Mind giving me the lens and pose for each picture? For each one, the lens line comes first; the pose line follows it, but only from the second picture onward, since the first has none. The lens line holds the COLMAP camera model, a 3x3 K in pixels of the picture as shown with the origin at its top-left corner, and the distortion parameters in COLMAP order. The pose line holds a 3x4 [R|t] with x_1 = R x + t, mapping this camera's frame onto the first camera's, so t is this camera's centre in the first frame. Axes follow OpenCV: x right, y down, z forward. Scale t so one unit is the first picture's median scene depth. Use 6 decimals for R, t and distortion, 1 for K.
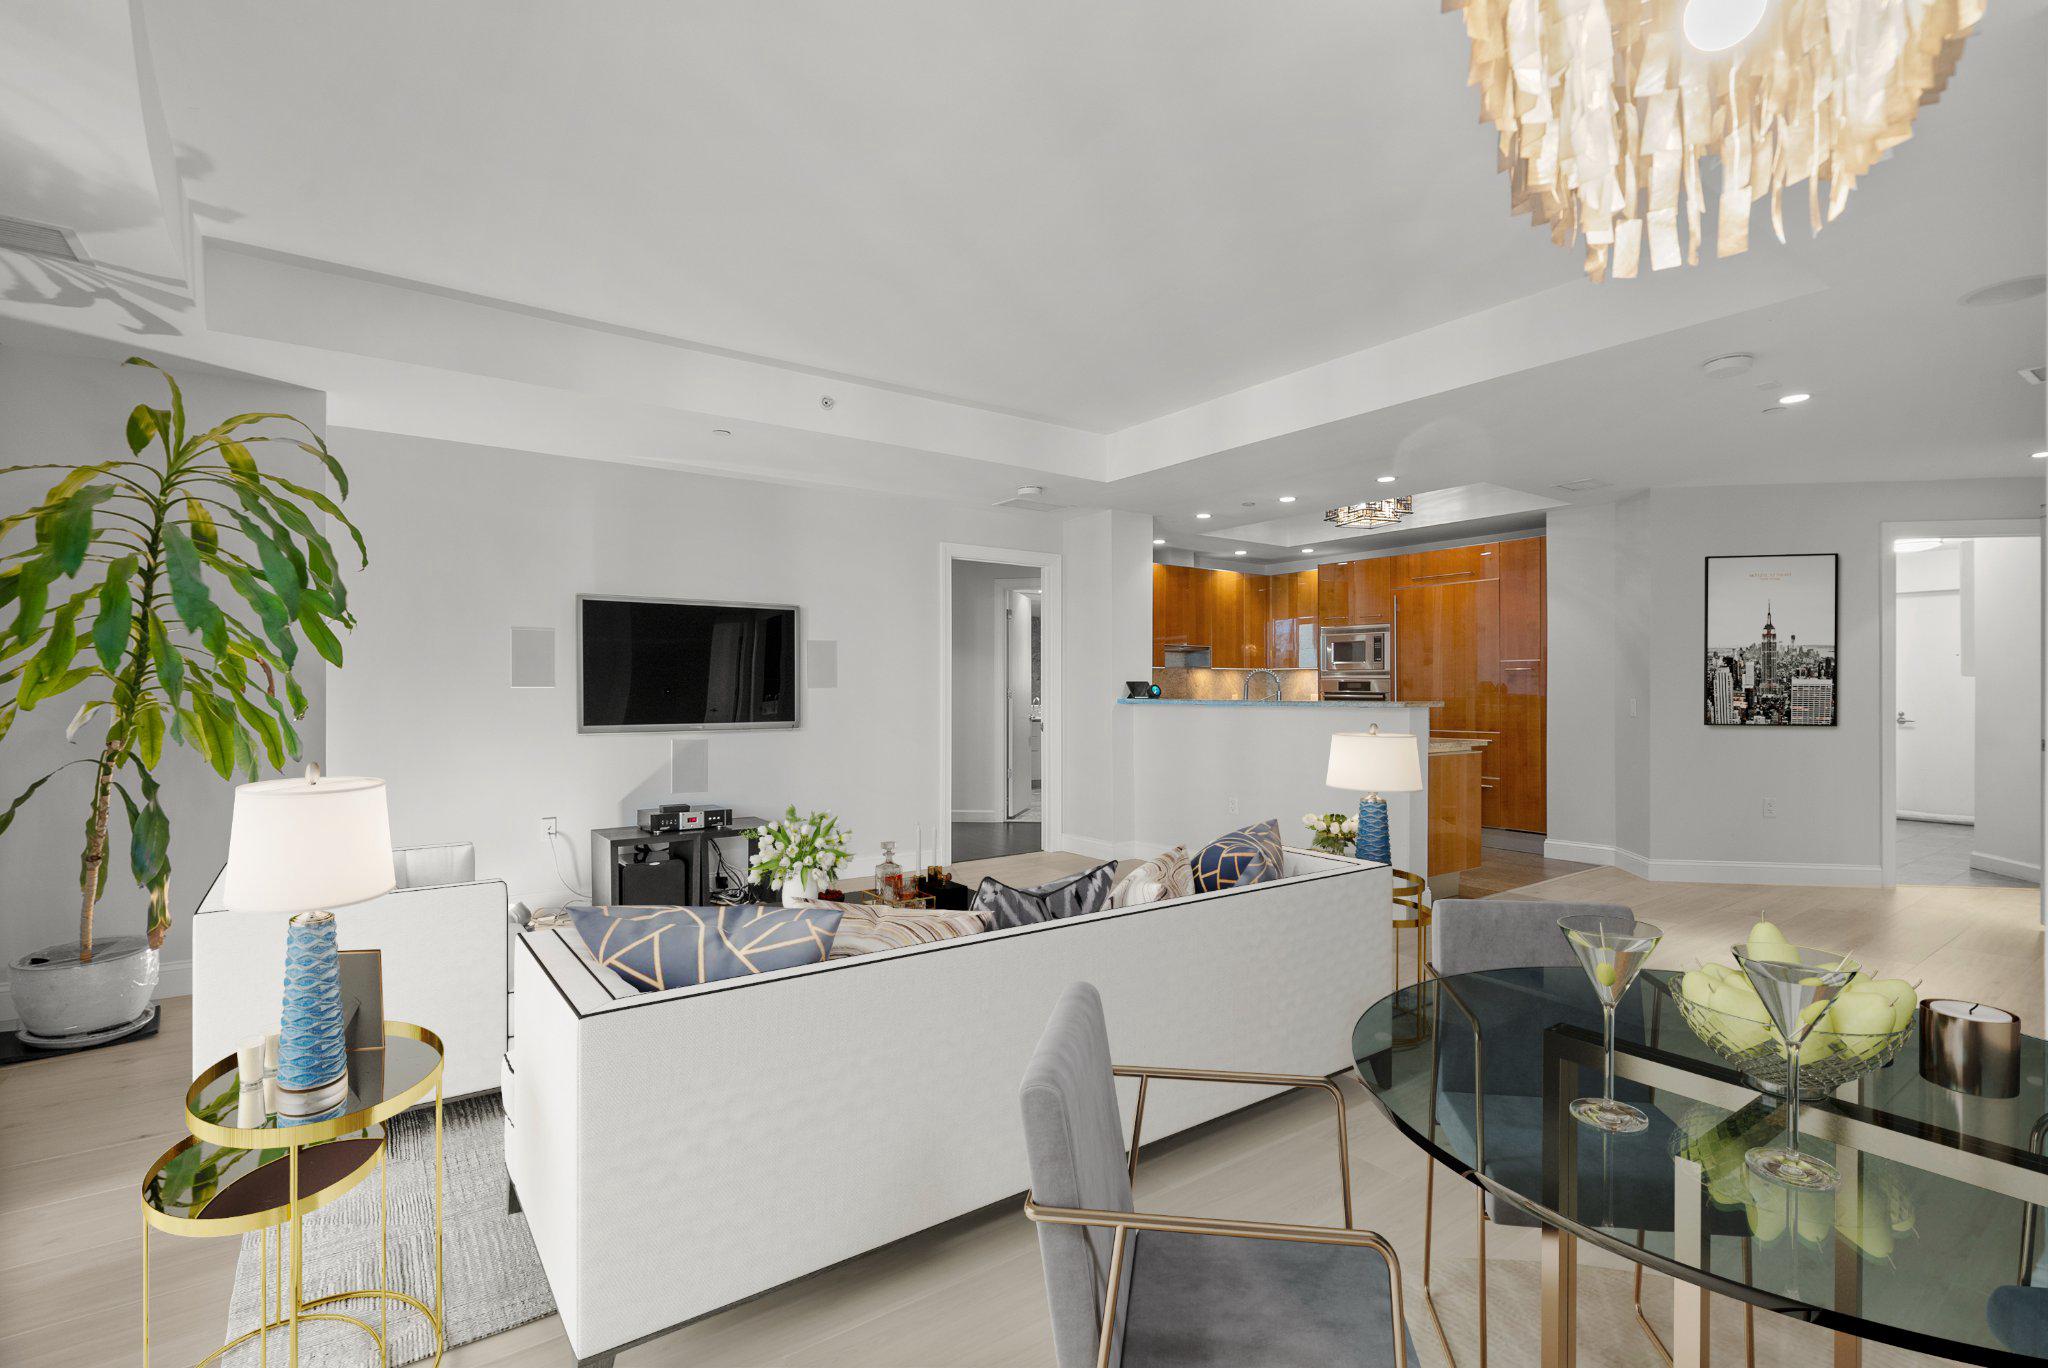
lens RADIAL K [[930.6, 0, 1022.1], [0, 930.6, 689.7], [0, 0, 1]] dist [-0.007509, 0.003097]
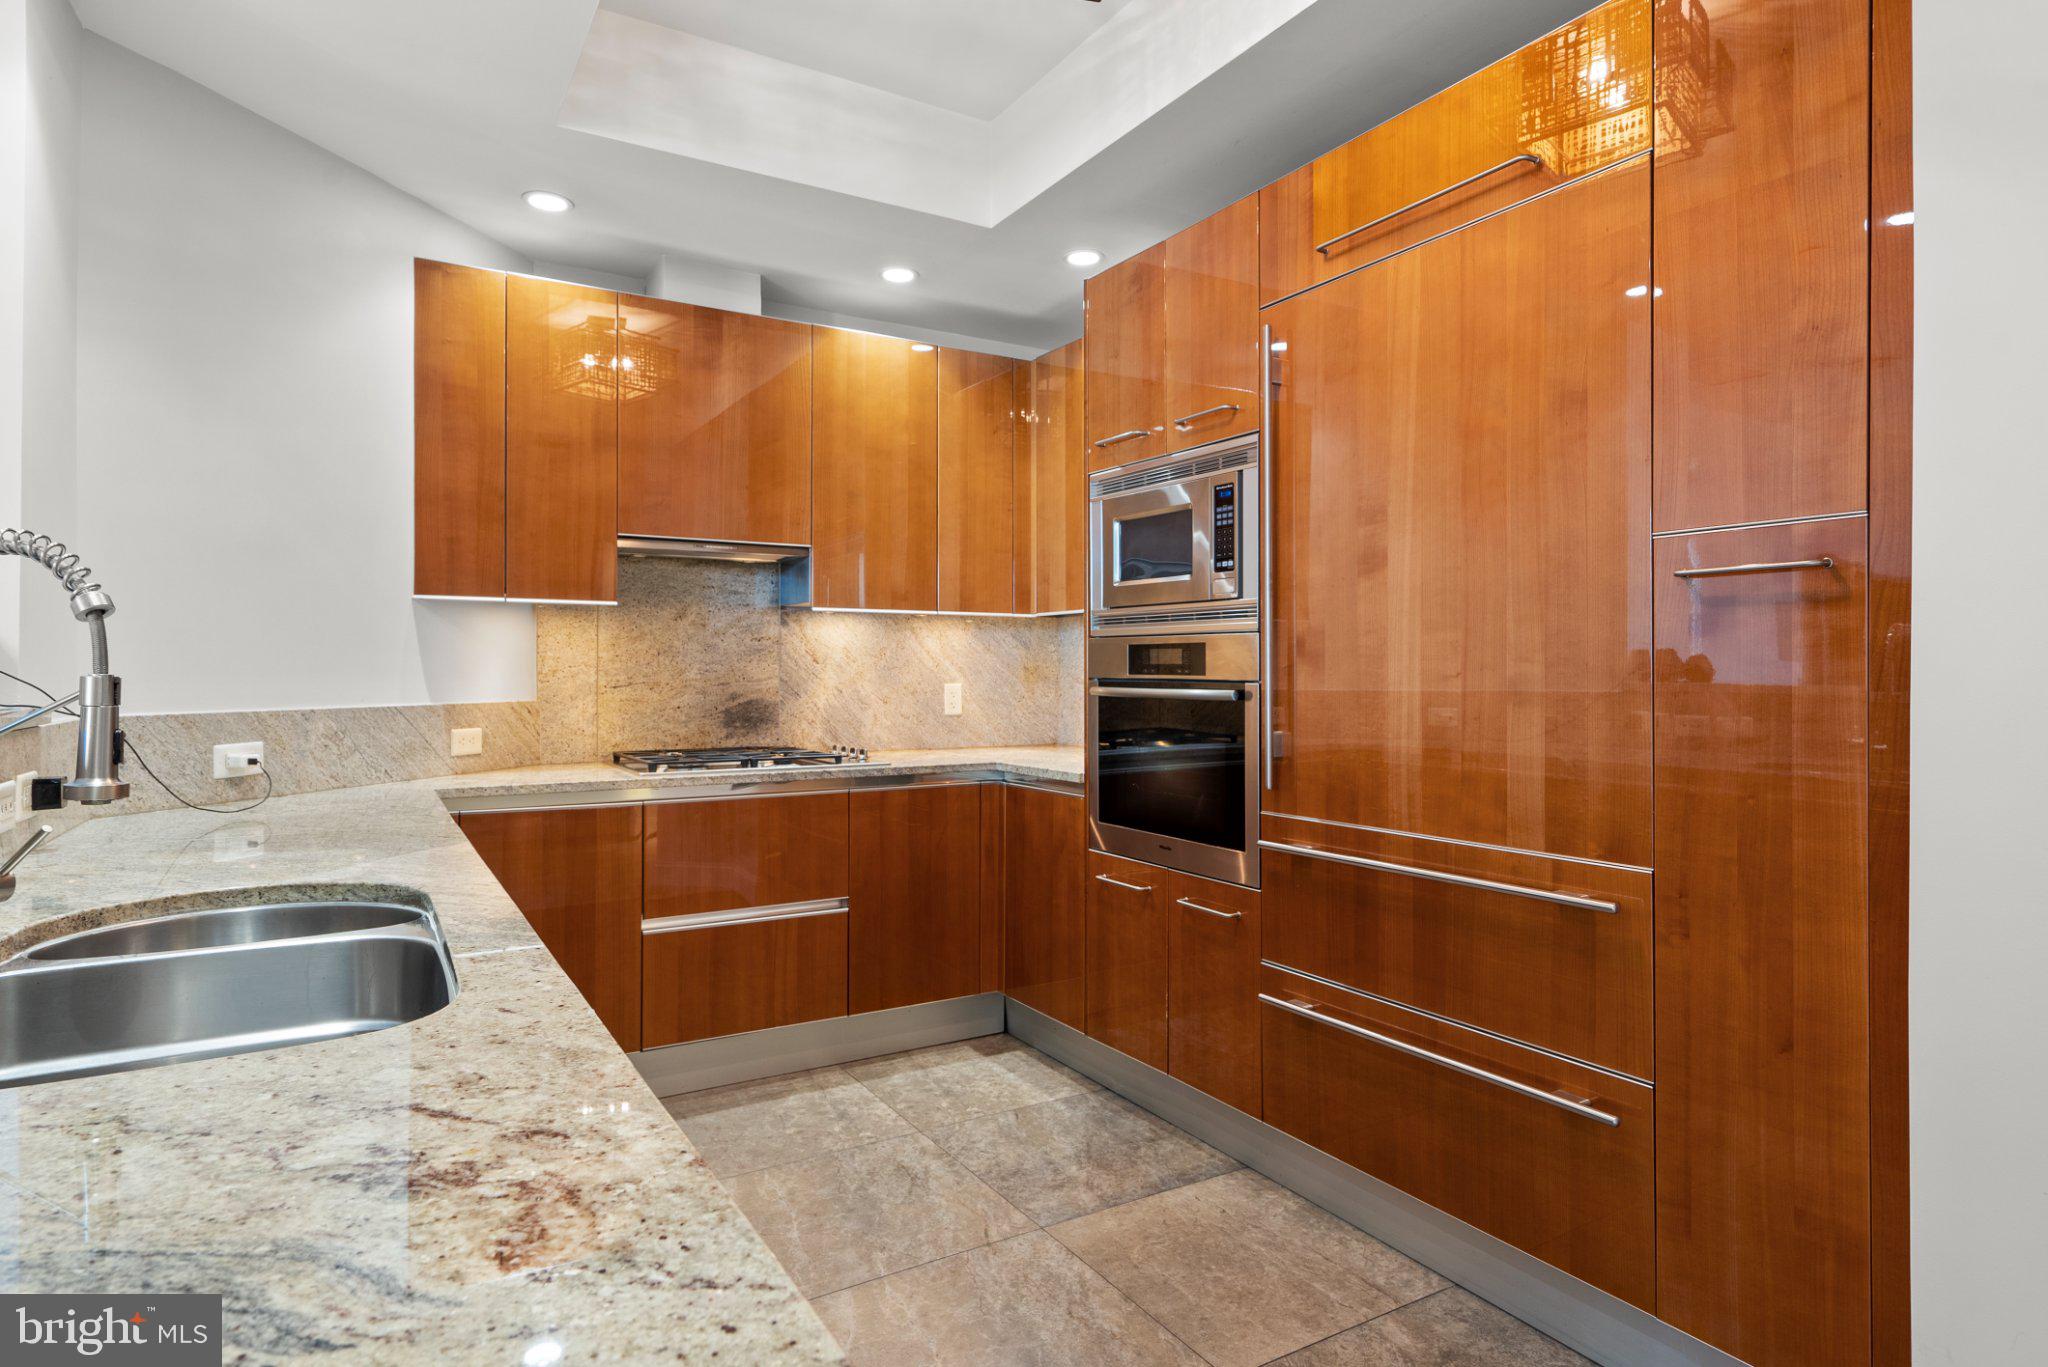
lens RADIAL K [[1121.5, 0, 1033.7], [0, 1121.5, 671.8], [0, 0, 1]] dist [0.003961, 0.001389]
pose [[0.995978, 0.001659, -0.089581, 0.482689], [-0.002006, 0.999991, -0.003780, 0.001500], [0.089574, 0.003945, 0.995972, 0.890492]]
